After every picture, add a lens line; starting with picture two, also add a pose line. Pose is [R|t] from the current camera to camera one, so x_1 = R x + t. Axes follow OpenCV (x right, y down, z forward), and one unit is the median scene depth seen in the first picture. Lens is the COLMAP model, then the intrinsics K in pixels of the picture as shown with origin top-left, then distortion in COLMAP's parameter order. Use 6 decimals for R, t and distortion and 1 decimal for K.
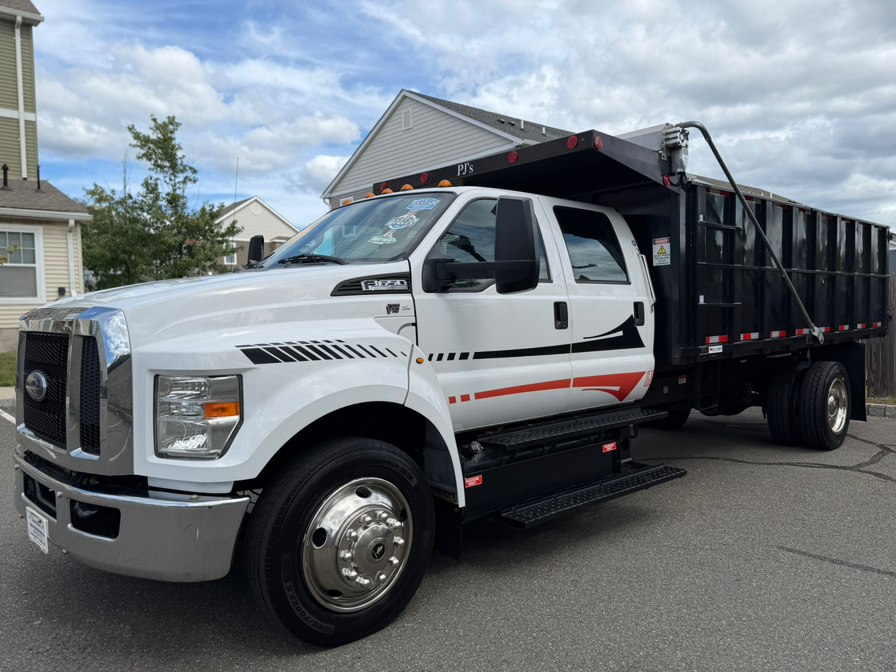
lens RADIAL K [[723.7, 0, 467.3], [0, 723.7, 329.2], [0, 0, 1]] dist [0.051135, -0.079692]
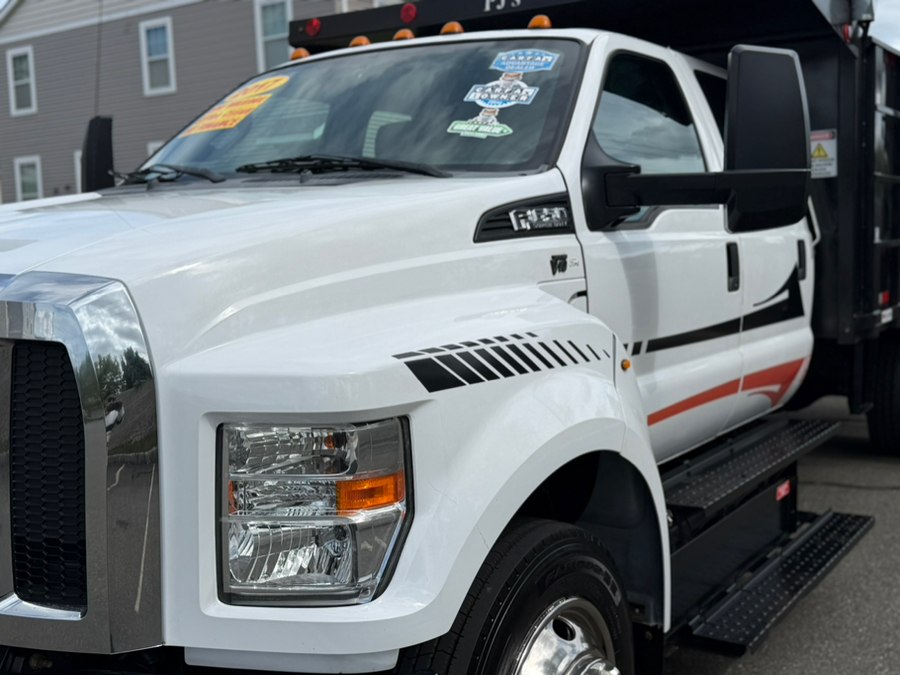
lens RADIAL K [[1145.4, 0, 454.1], [0, 1145.4, 338.2], [0, 0, 1]] dist [0.090469, 0.000000]
pose [[0.972155, -0.029116, 0.232524, -0.369900], [0.016037, 0.998191, 0.057942, -0.024559], [-0.233790, -0.052599, 0.970863, 0.226737]]
